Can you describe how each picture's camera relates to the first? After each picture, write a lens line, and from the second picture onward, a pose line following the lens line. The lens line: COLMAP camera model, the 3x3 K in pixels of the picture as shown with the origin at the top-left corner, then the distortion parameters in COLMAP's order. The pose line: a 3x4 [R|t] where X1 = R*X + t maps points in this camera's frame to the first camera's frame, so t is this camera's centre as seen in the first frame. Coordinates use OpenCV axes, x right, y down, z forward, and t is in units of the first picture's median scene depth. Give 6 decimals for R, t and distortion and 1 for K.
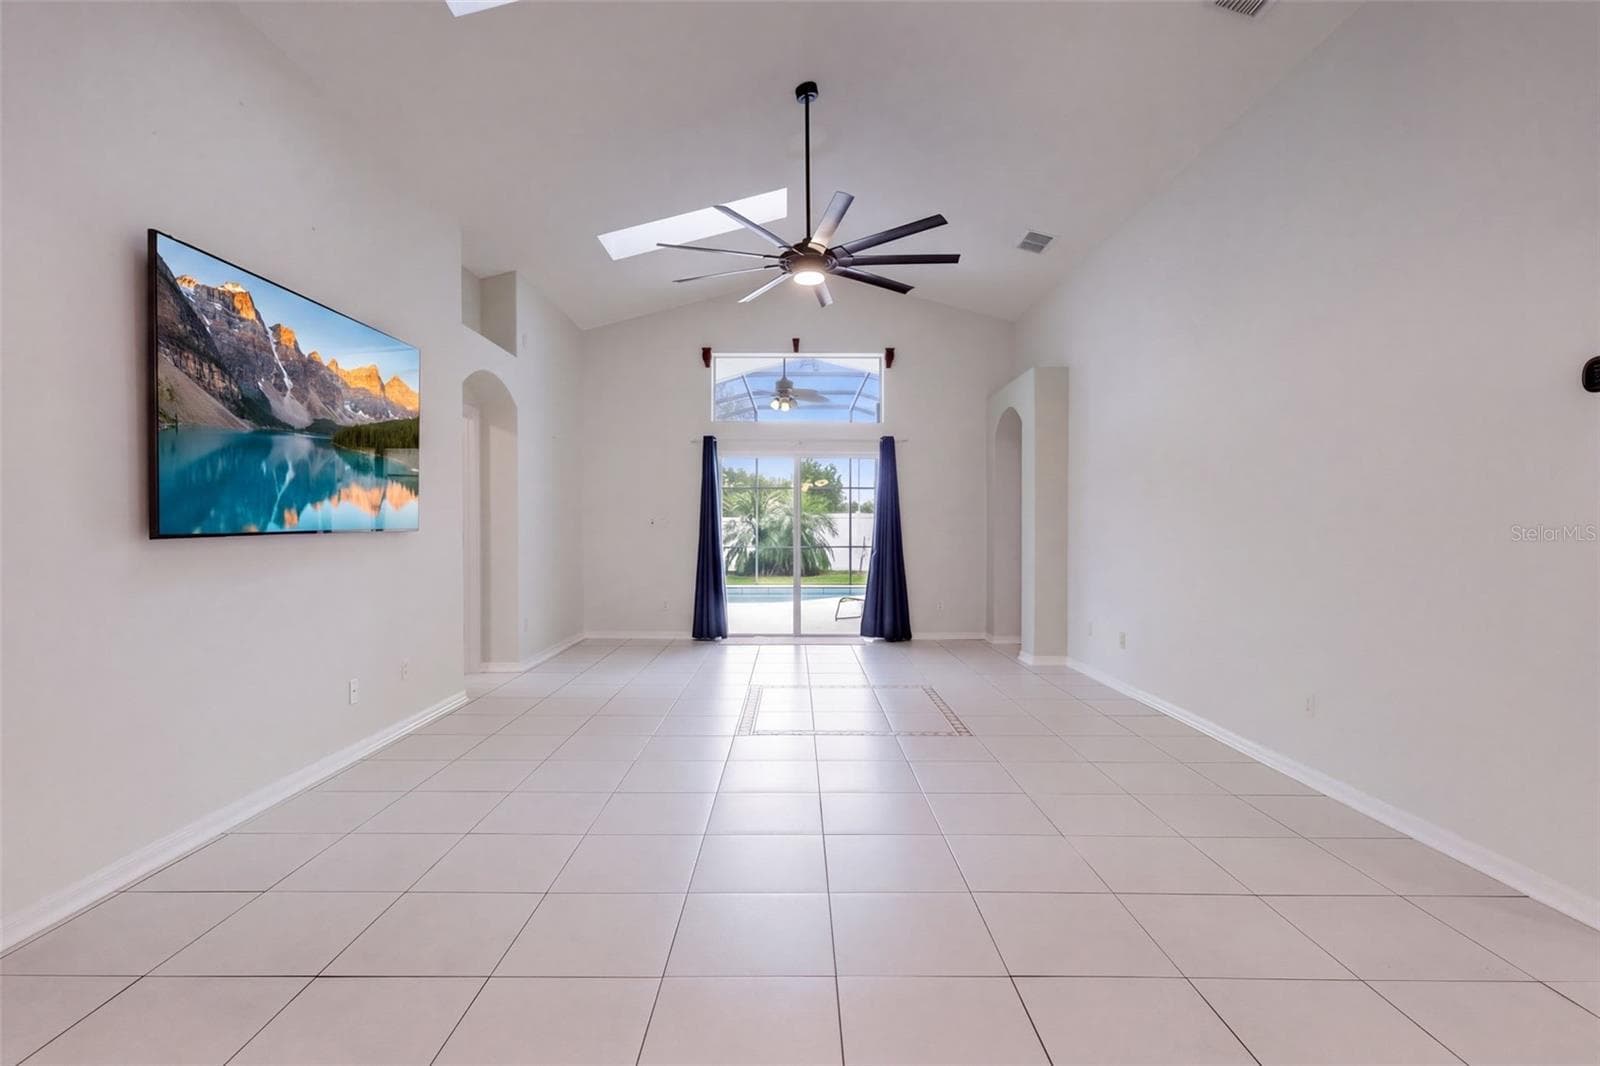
lens RADIAL K [[769.4, 0, 792.1], [0, 769.4, 535.5], [0, 0, 1]] dist [-0.012791, 0.005392]
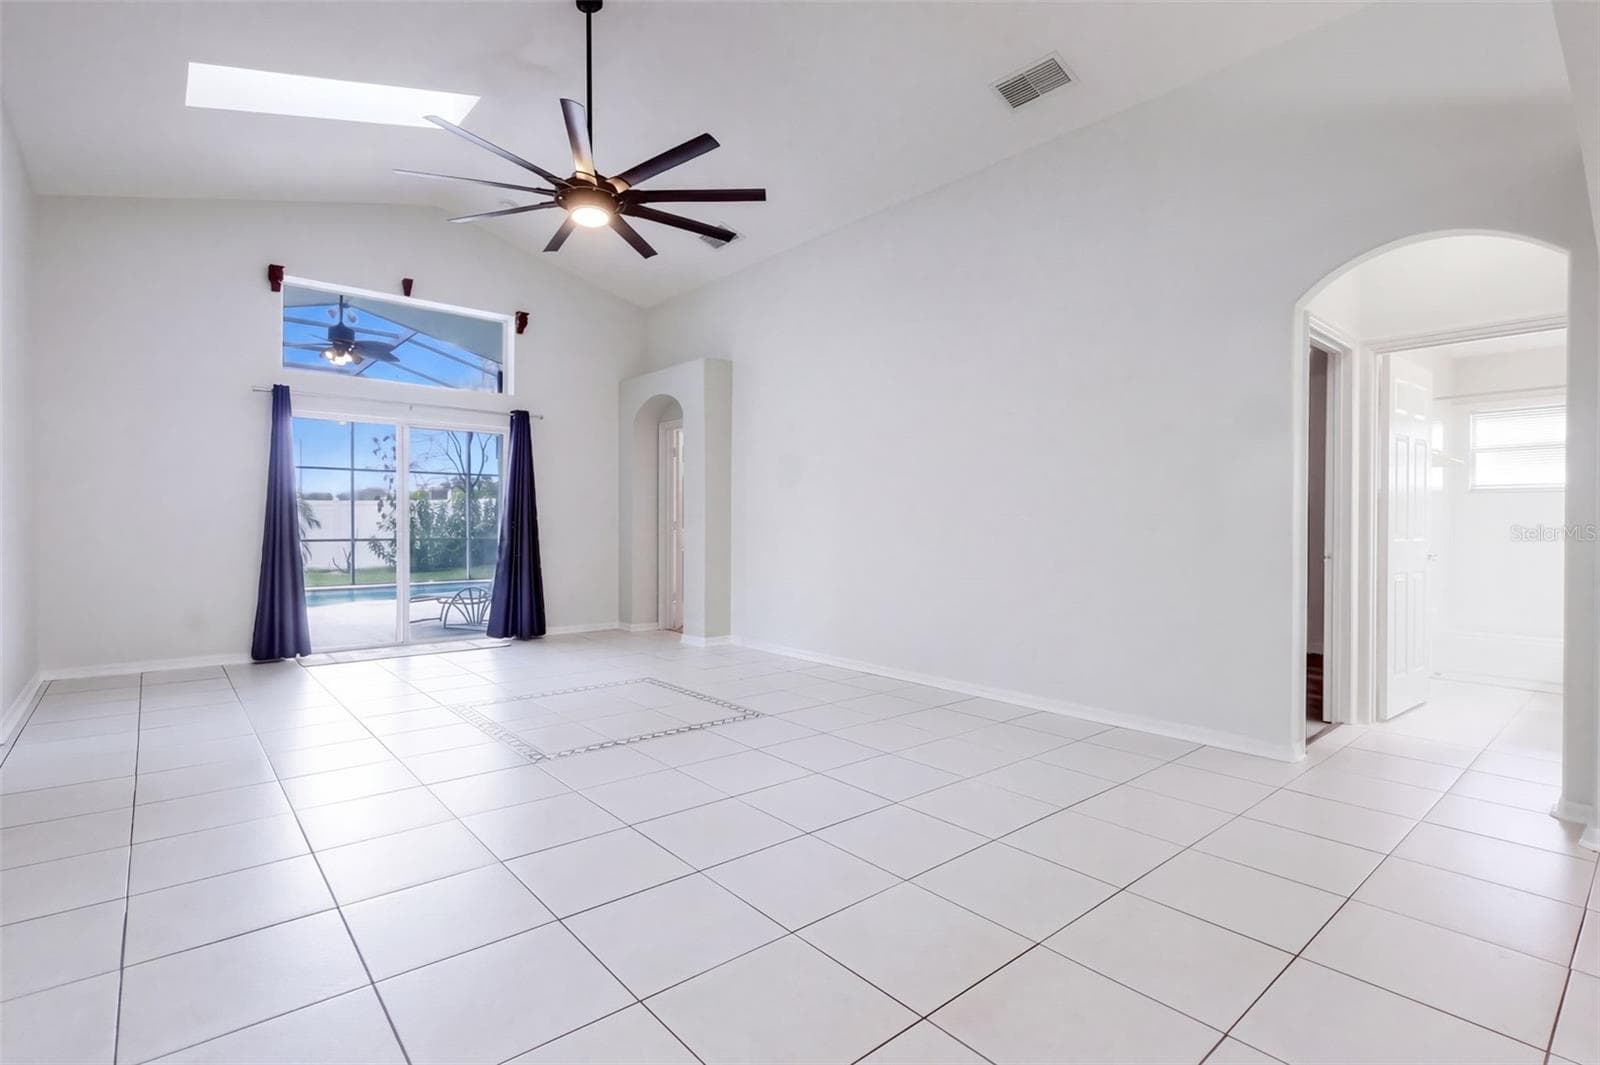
lens RADIAL K [[769.4, 0, 795.6], [0, 769.4, 529.2], [0, 0, 1]] dist [-0.012791, 0.005392]
pose [[0.746393, -0.000961, 0.665505, -0.230101], [0.002928, 0.999994, -0.001840, 0.011593], [-0.665499, 0.003323, 0.746391, 0.122577]]
